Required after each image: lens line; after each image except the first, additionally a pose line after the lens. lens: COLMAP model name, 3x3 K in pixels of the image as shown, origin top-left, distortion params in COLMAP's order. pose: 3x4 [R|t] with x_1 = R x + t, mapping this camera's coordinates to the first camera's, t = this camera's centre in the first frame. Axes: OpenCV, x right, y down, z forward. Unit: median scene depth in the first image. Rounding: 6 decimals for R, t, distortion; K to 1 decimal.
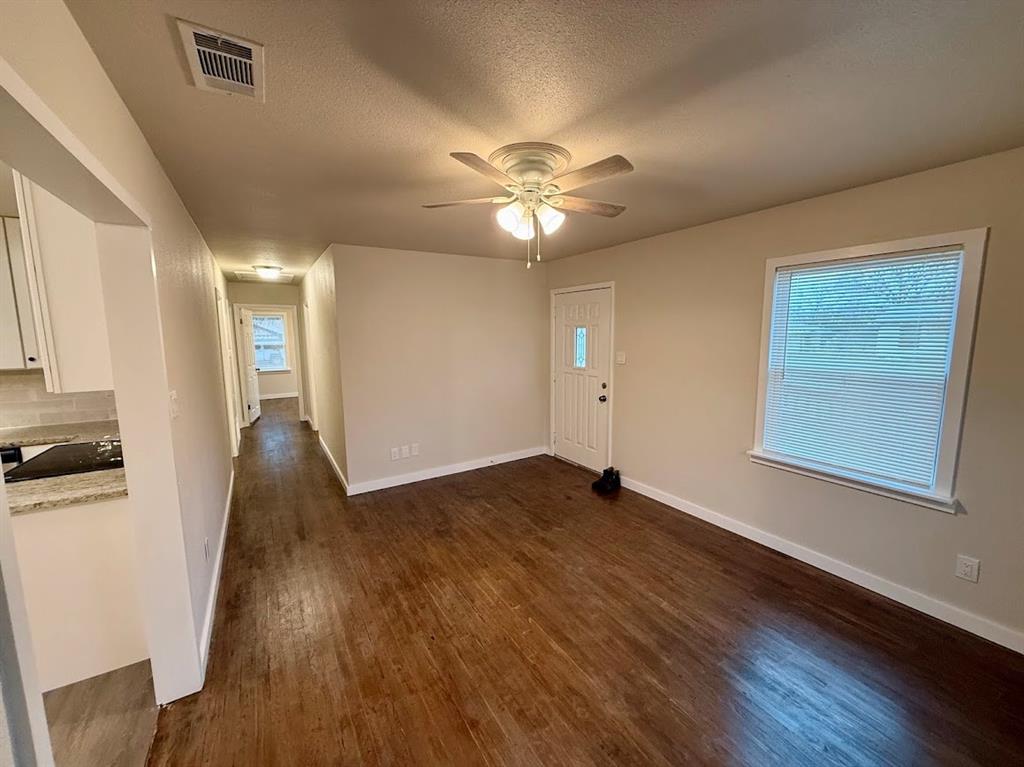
lens RADIAL K [[407.6, 0, 512.2], [0, 407.6, 381.0], [0, 0, 1]] dist [-0.000314, -0.000256]
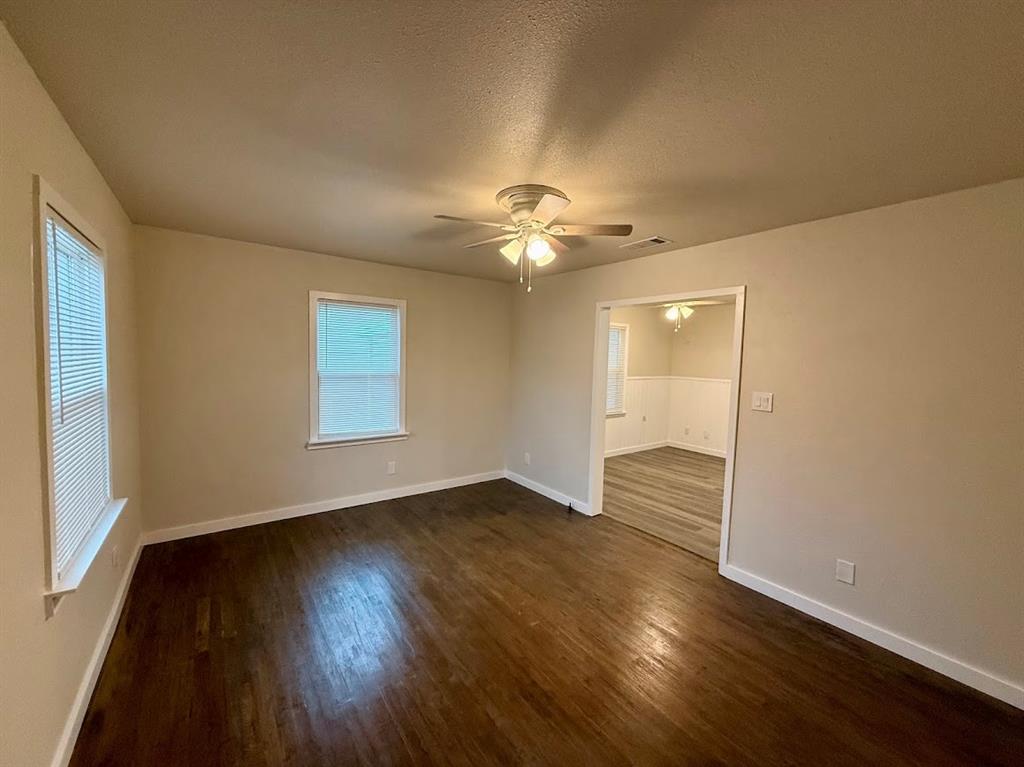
lens RADIAL K [[407.6, 0, 513.9], [0, 407.6, 380.4], [0, 0, 1]] dist [-0.000314, -0.000256]
pose [[-0.996251, -0.015522, -0.085107, 0.164978], [-0.031333, 0.981720, 0.187732, -0.228814], [0.080637, 0.189694, -0.978526, 2.000145]]
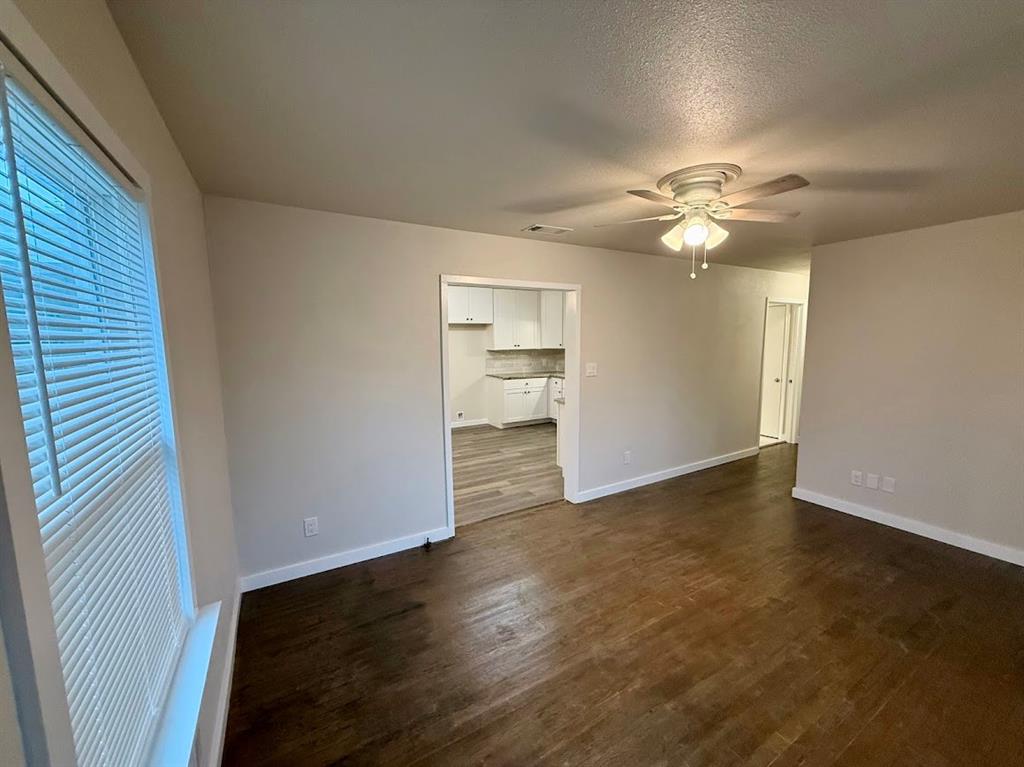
lens RADIAL K [[407.6, 0, 508.3], [0, 407.6, 378.8], [0, 0, 1]] dist [-0.000314, -0.000256]
pose [[-0.032192, 0.115999, -0.992727, 1.079249], [-0.117633, 0.985899, 0.119016, -0.079794], [0.992535, 0.120609, -0.018092, 0.520149]]
